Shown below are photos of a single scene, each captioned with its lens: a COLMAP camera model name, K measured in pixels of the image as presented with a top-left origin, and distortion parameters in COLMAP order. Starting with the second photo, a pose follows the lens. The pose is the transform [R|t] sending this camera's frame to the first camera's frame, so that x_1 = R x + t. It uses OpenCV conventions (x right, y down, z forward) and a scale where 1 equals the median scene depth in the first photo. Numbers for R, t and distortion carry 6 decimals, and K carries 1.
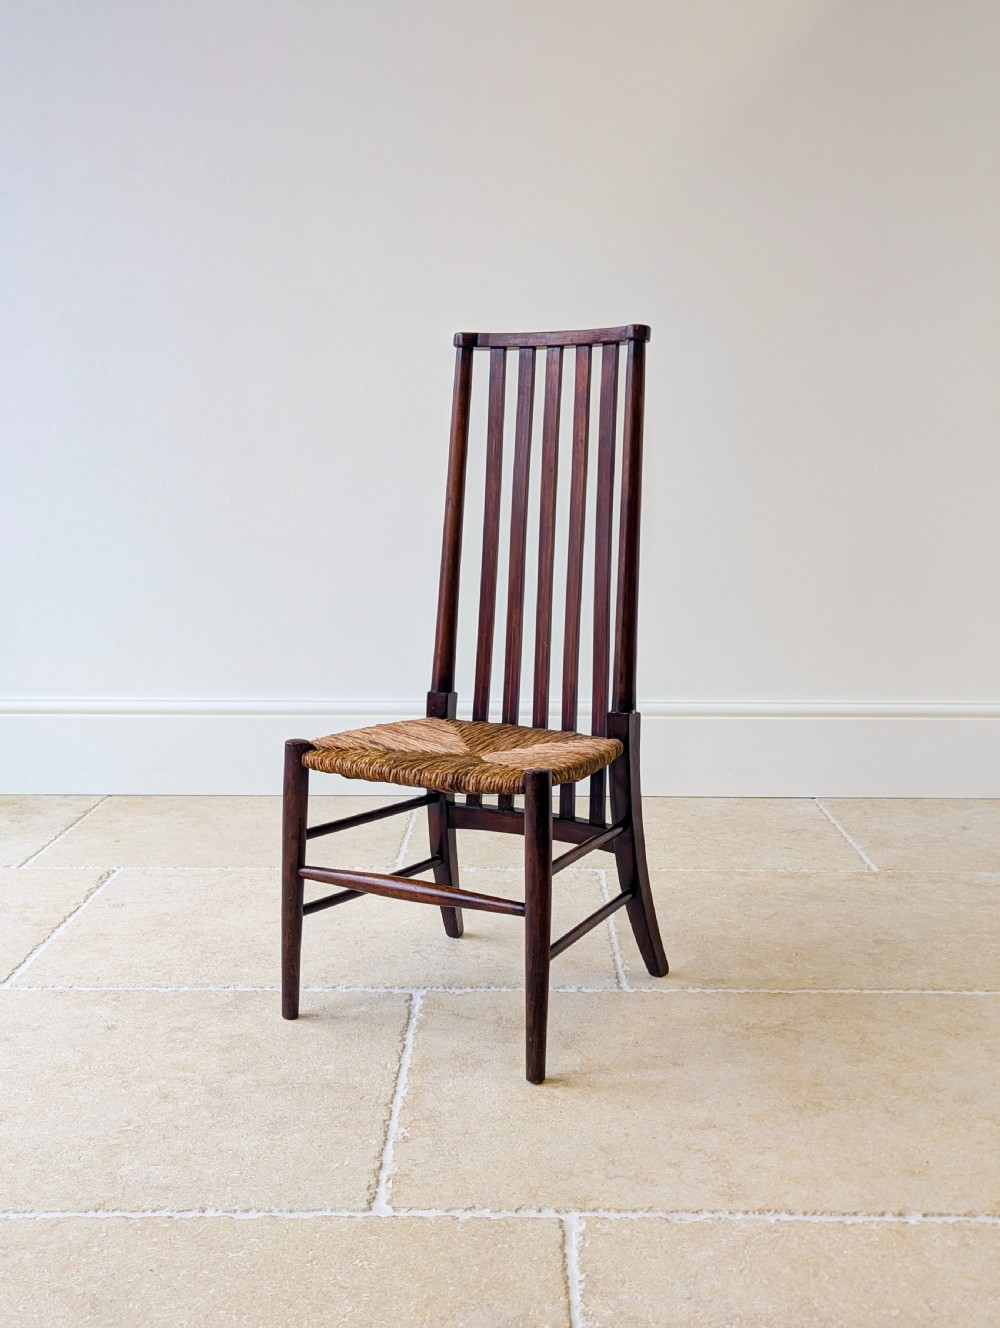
lens RADIAL K [[1360.6, 0, 501.9], [0, 1360.6, 634.6], [0, 0, 1]] dist [0.025856, 0.000000]
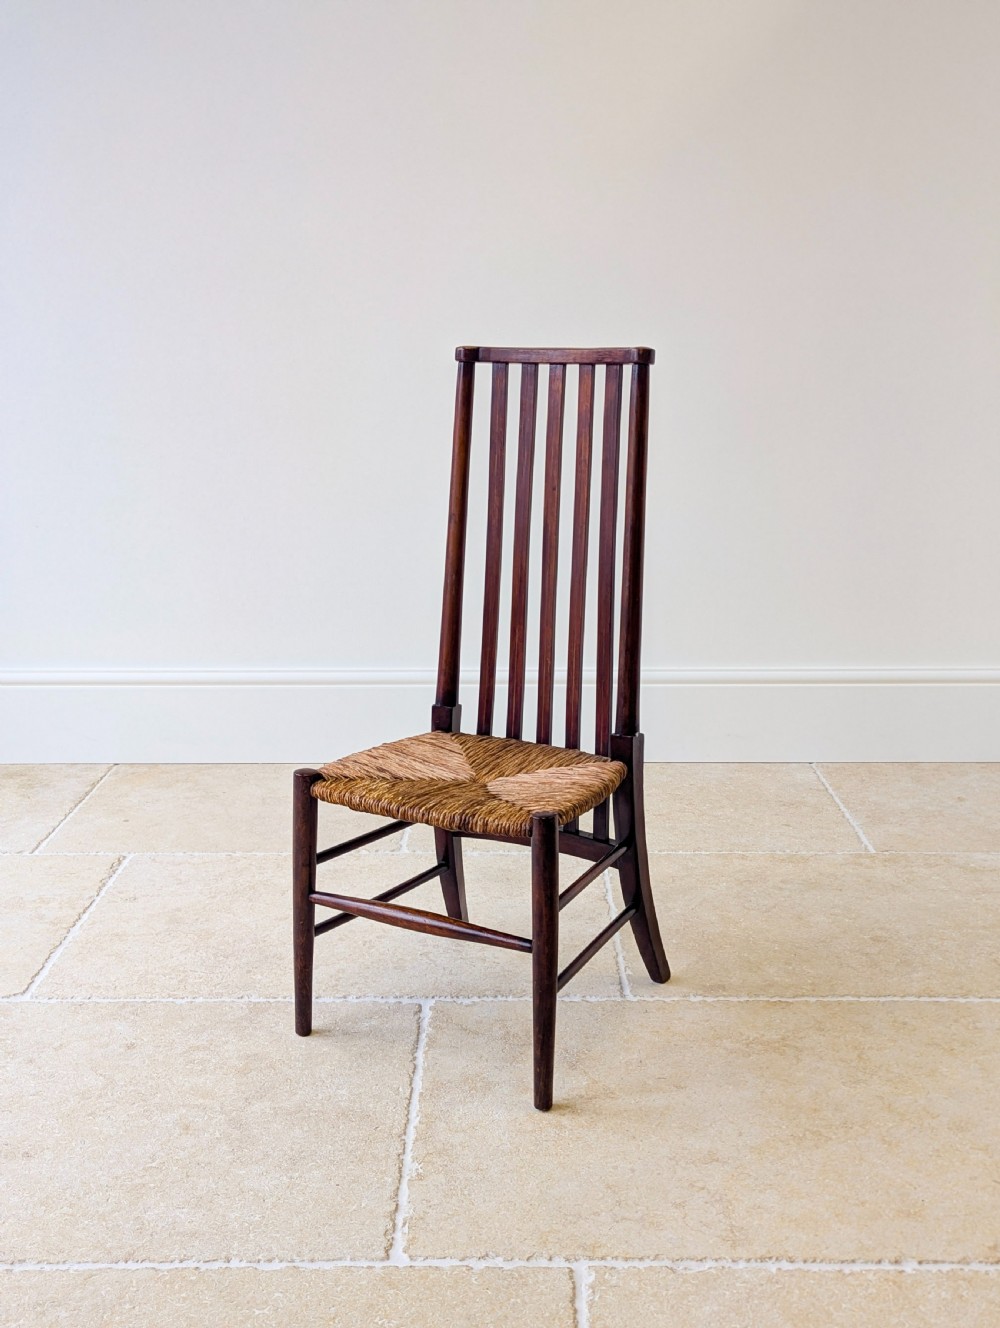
lens RADIAL K [[1360.6, 0, 489.4], [0, 1360.6, 633.8], [0, 0, 1]] dist [0.025856, 0.000000]
pose [[0.999960, -0.007502, -0.004796, -0.007786], [0.007873, 0.996529, 0.082873, -0.106561], [0.004157, -0.082908, 0.996549, -0.001176]]
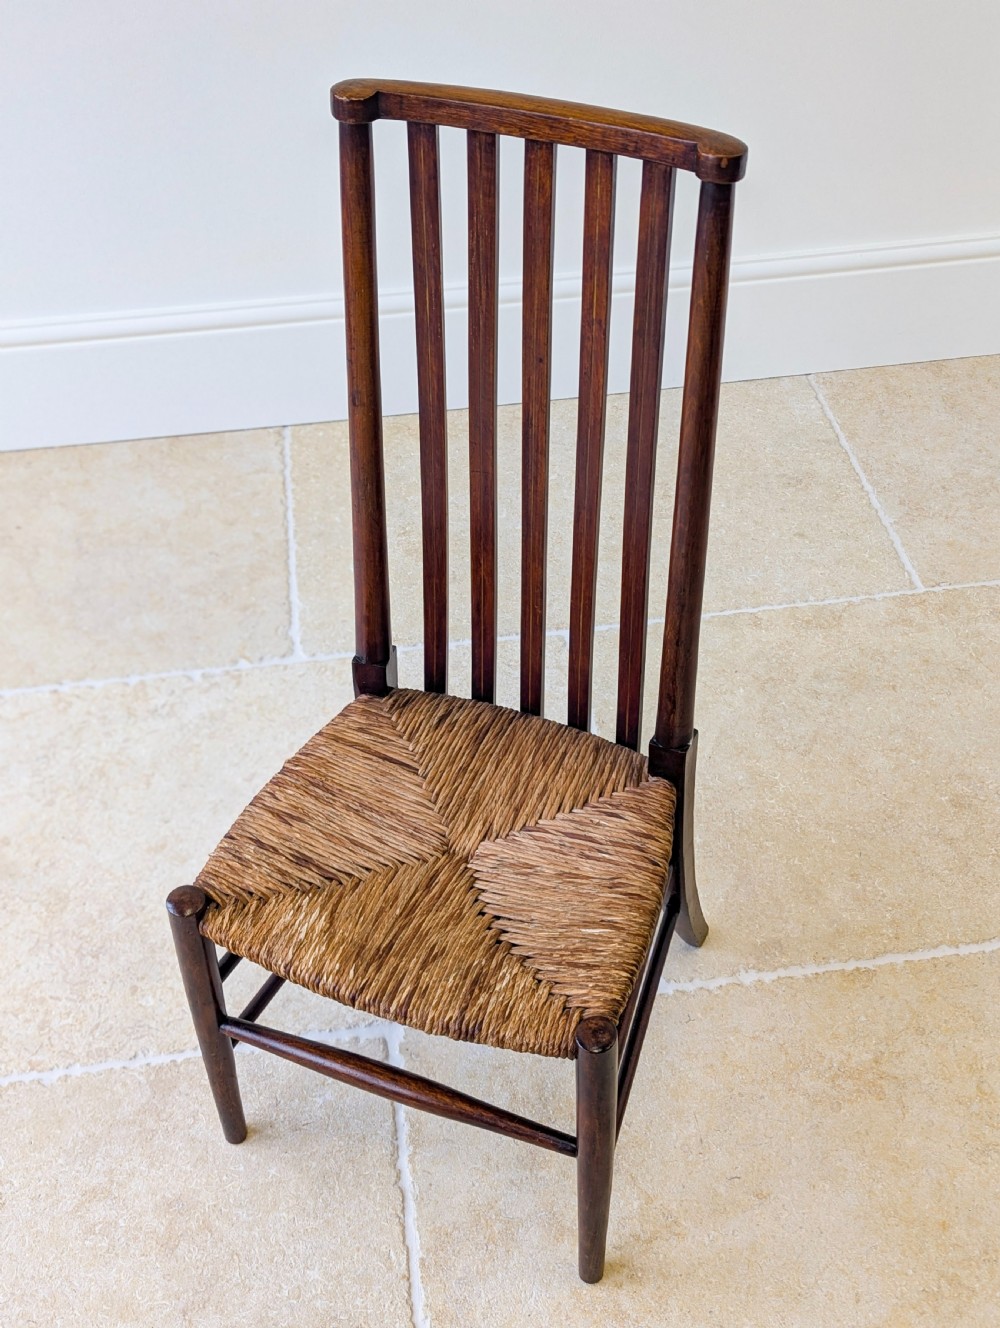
lens RADIAL K [[1450.3, 0, 502.1], [0, 1450.3, 652.6], [0, 0, 1]] dist [0.040168, 0.000000]
pose [[0.988663, -0.122464, 0.086885, -0.049128], [0.050198, 0.814910, 0.577409, -0.399063], [-0.141515, -0.566501, 0.811819, 0.489322]]
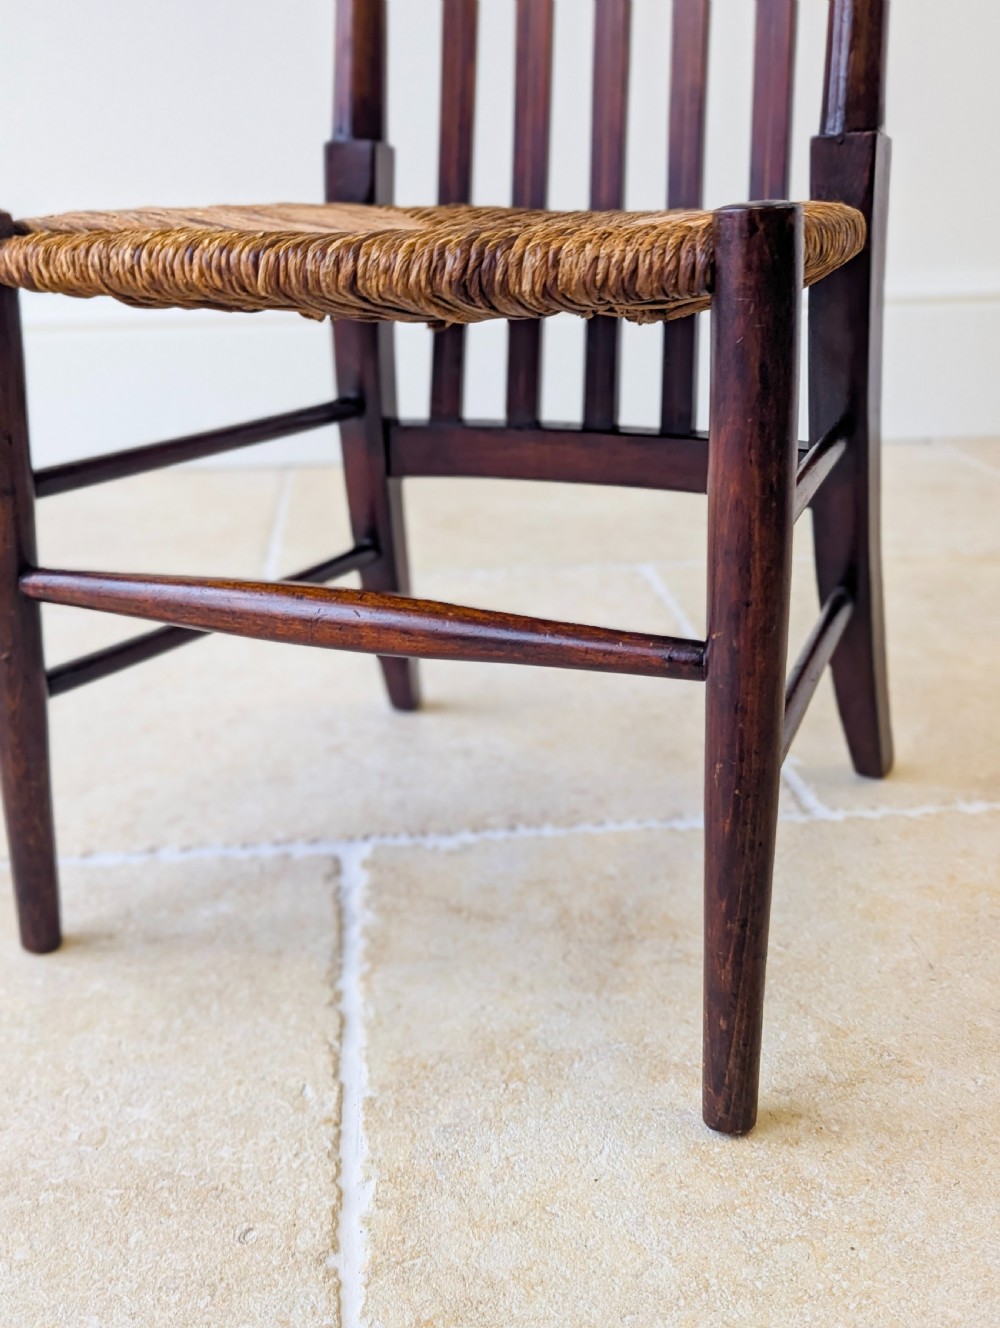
lens RADIAL K [[1466.9, 0, 487.1], [0, 1466.9, 669.0], [0, 0, 1]] dist [0.035779, 0.000000]
pose [[0.994951, -0.054407, 0.084336, -0.058963], [0.034278, 0.973996, 0.223959, 0.111821], [-0.094327, -0.219937, 0.970943, 0.599856]]
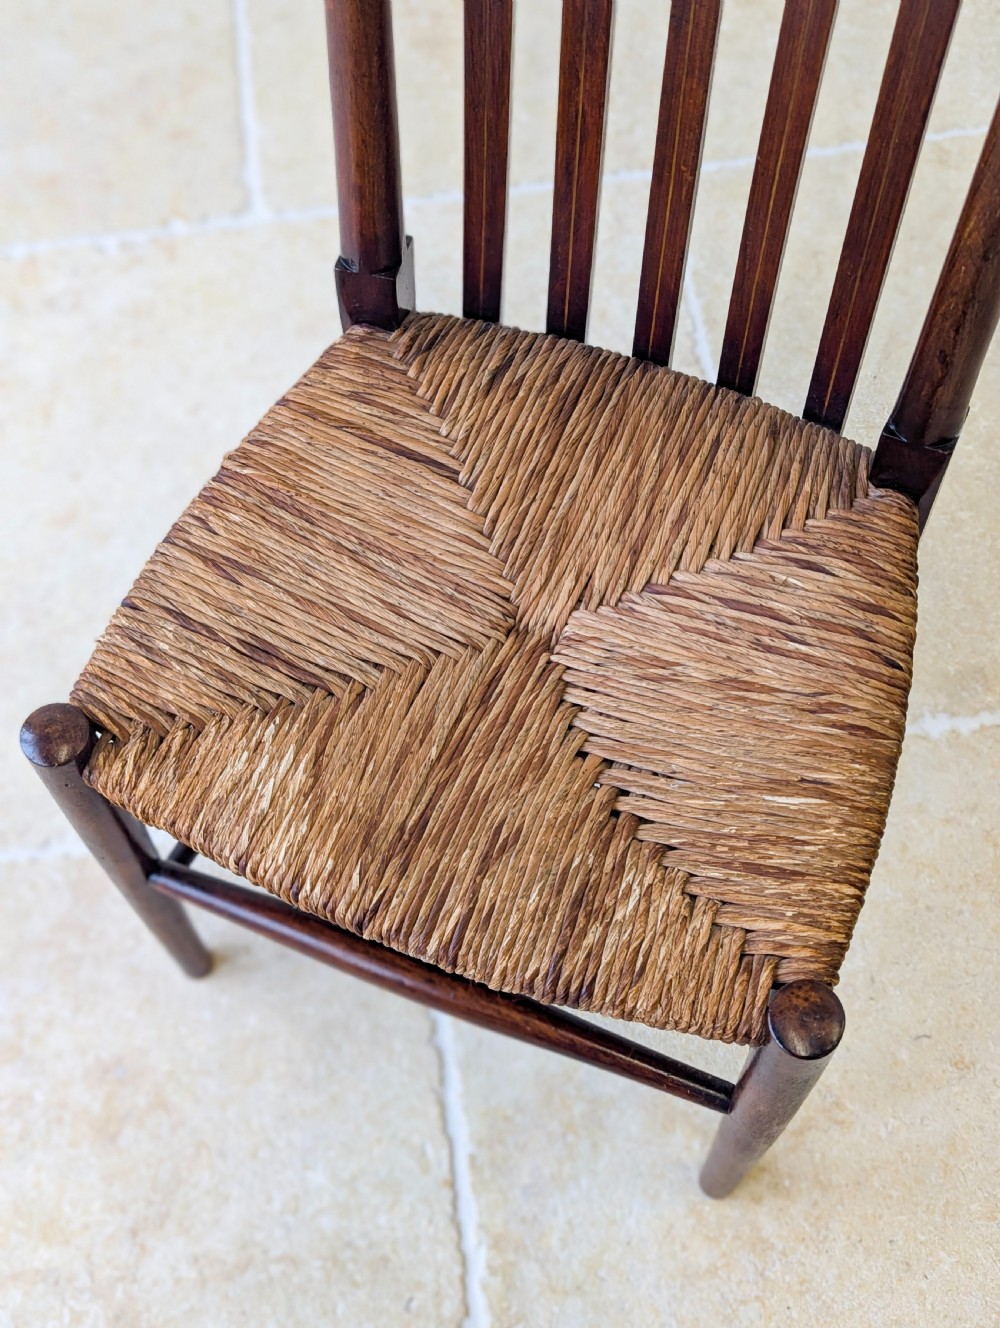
lens RADIAL K [[1466.9, 0, 496.8], [0, 1466.9, 668.6], [0, 0, 1]] dist [0.035779, 0.000000]
pose [[0.988549, -0.146467, 0.036296, -0.047321], [0.055831, 0.578479, 0.813784, -0.239908], [-0.140189, -0.802440, 0.580033, 0.765392]]
